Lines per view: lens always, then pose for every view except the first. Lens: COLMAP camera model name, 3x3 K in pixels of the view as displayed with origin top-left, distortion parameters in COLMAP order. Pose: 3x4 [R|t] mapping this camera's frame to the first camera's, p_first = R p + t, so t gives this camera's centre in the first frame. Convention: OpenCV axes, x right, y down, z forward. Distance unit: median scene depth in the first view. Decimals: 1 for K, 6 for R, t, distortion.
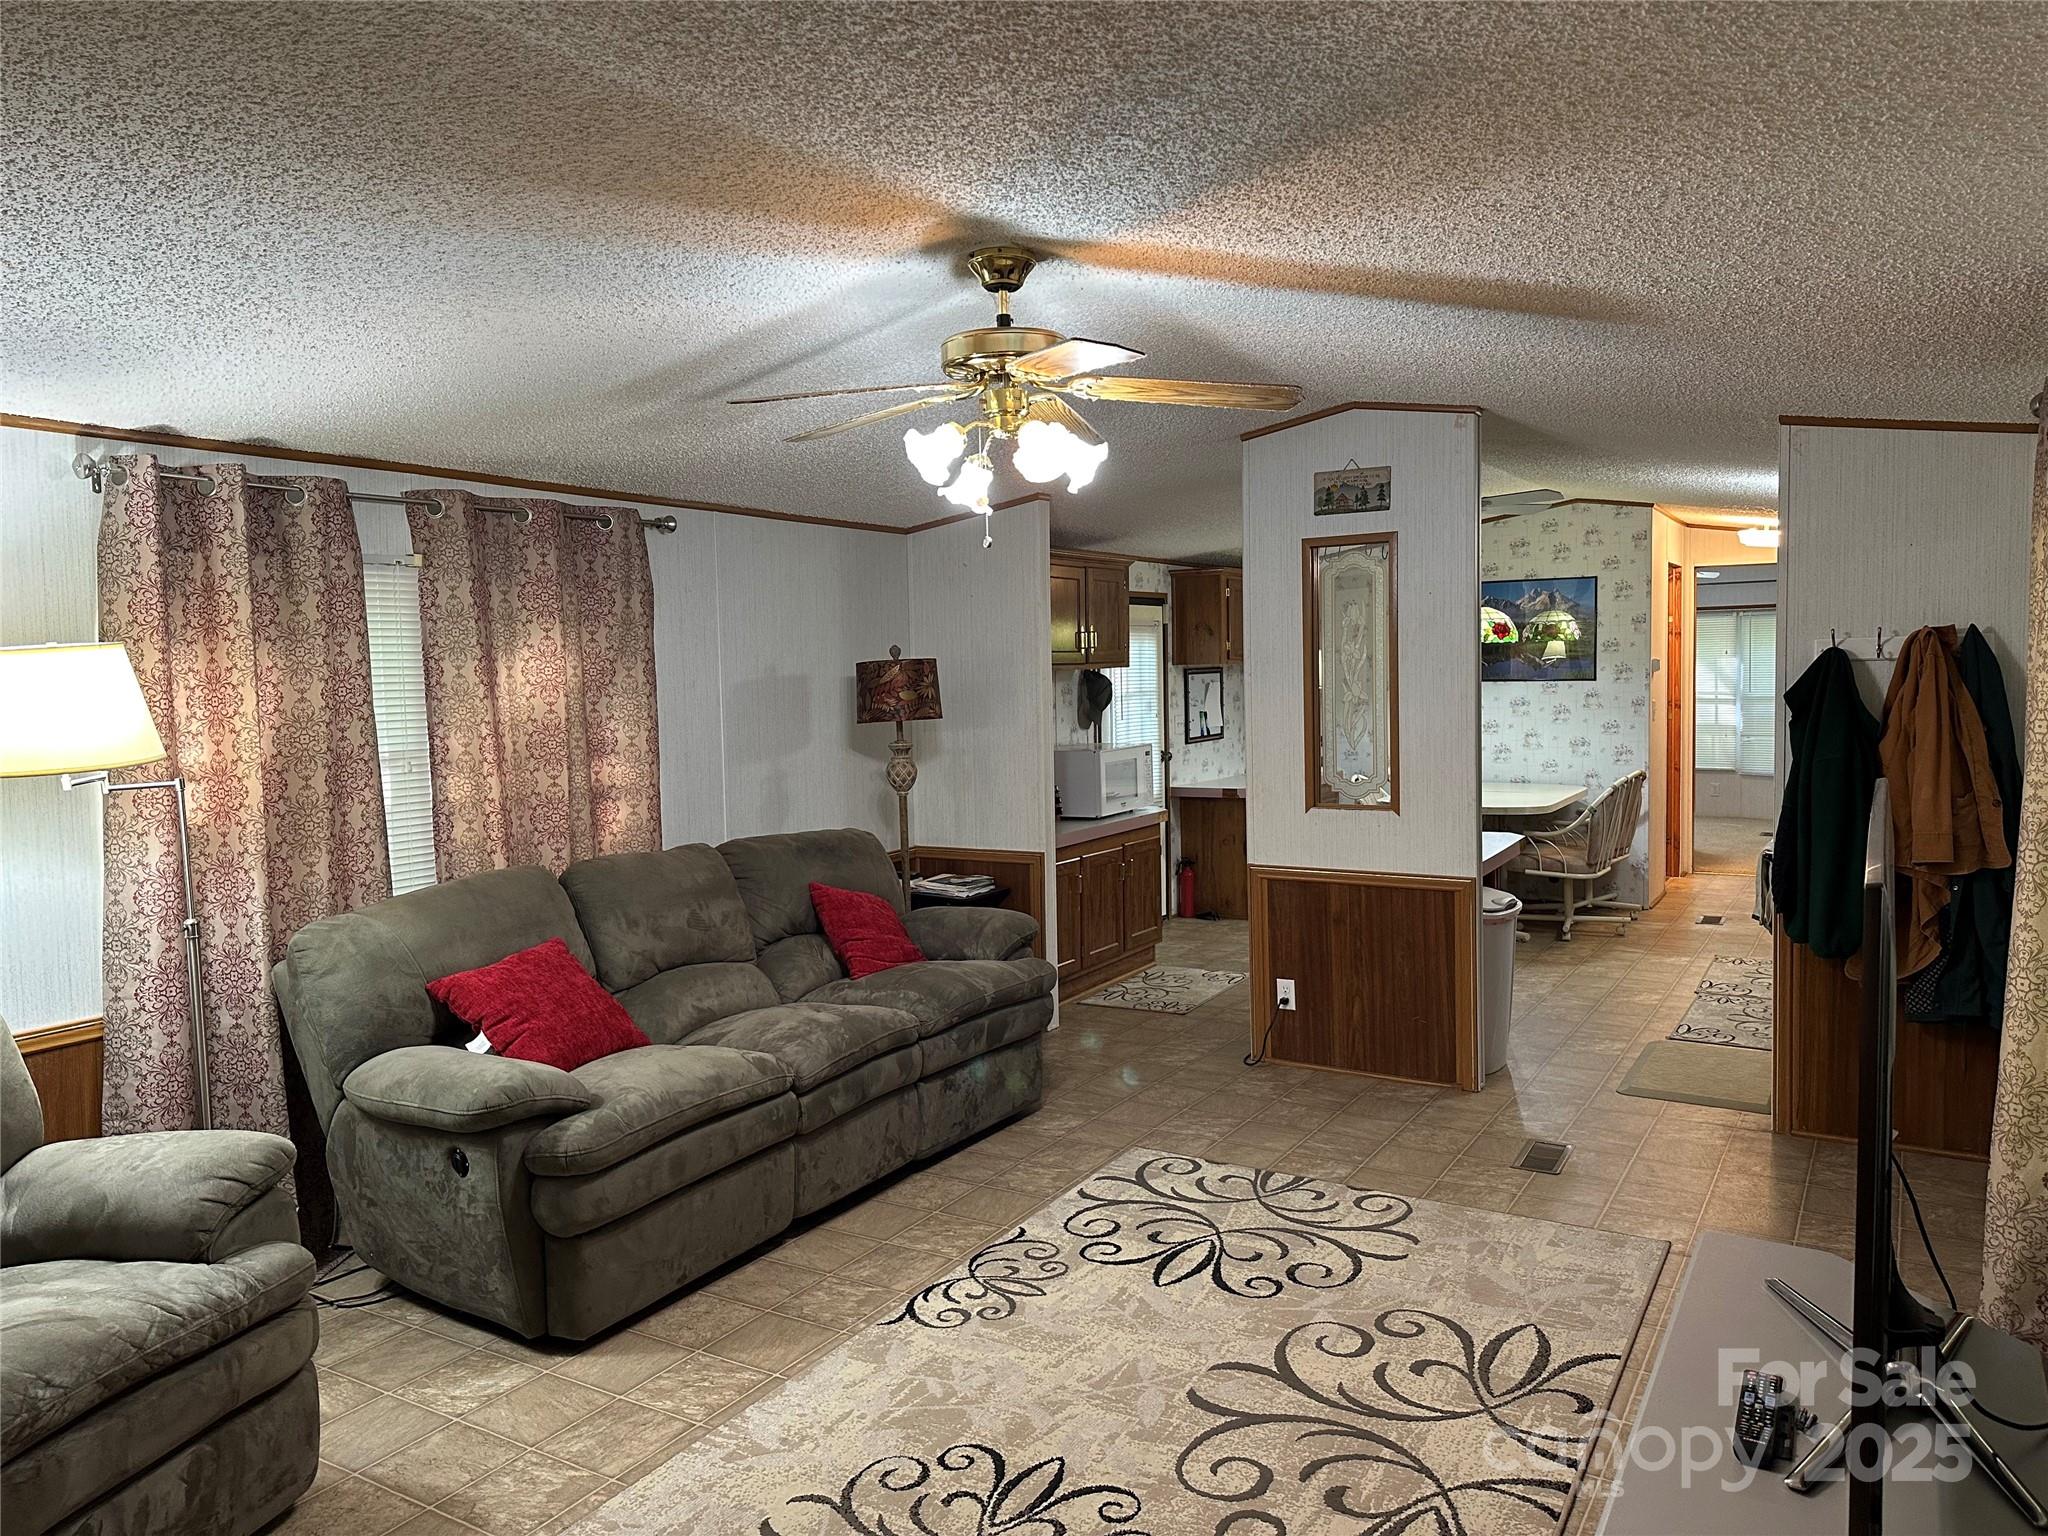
lens RADIAL K [[1394.8, 0, 1034.2], [0, 1394.8, 763.4], [0, 0, 1]] dist [0.066961, -0.100045]
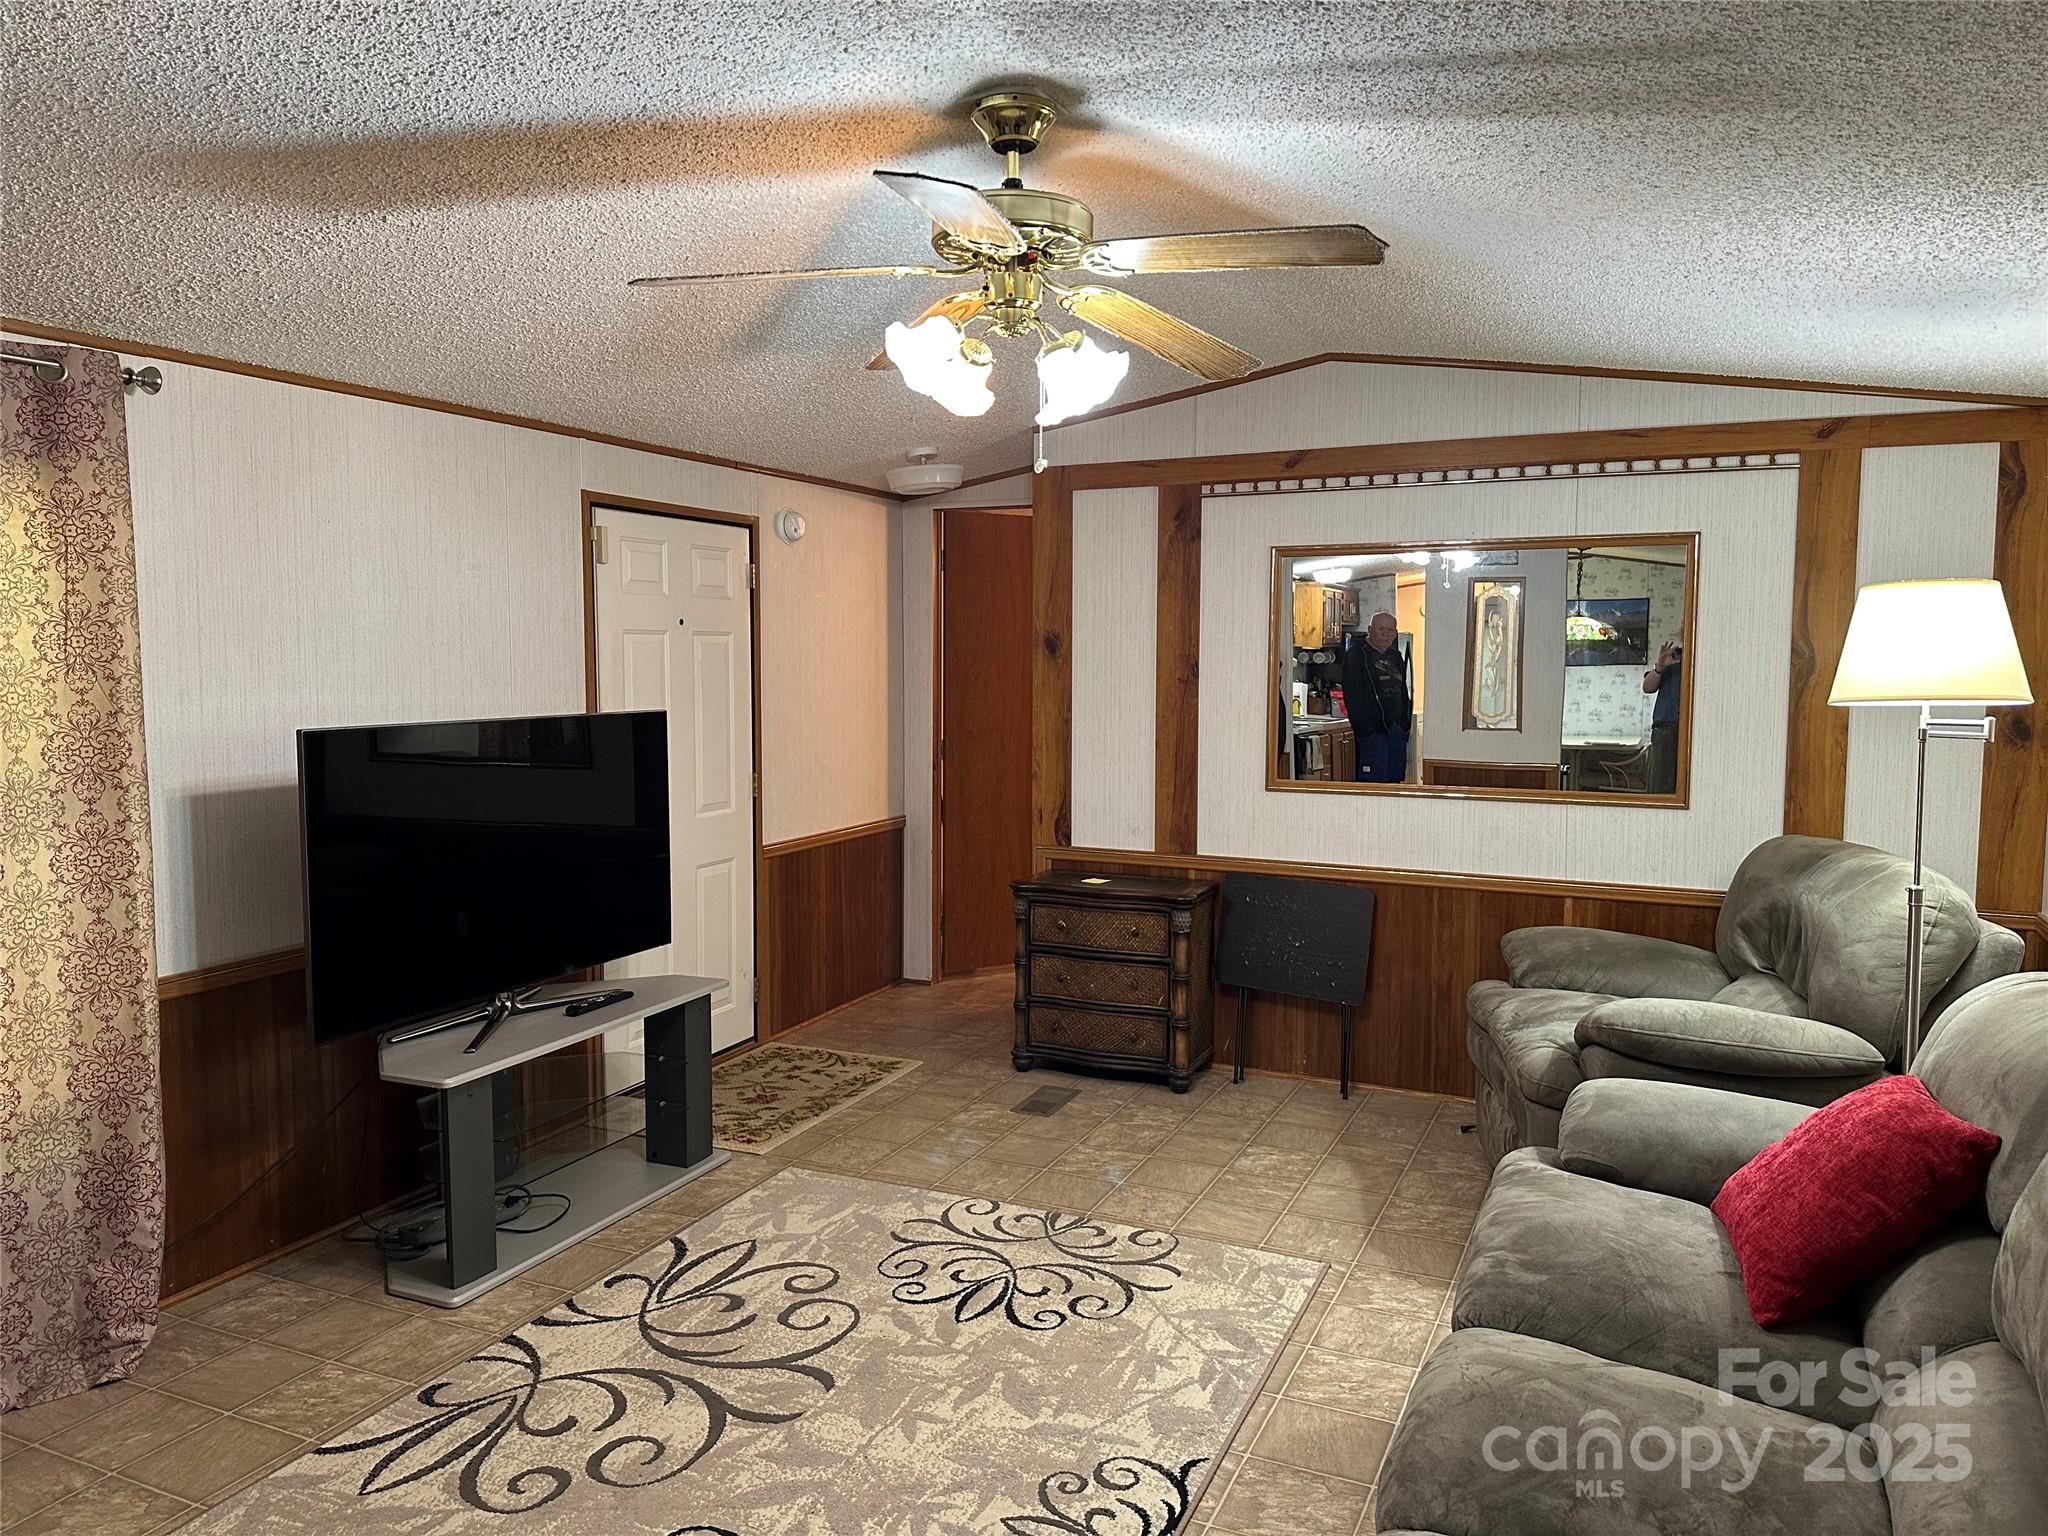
lens RADIAL K [[1394.8, 0, 1034.2], [0, 1394.8, 763.4], [0, 0, 1]] dist [0.066961, -0.100045]
pose [[-0.992107, 0.031393, -0.121398, 0.079183], [0.012756, 0.988398, 0.151350, -0.122918], [0.124741, 0.148607, -0.980997, 1.970549]]
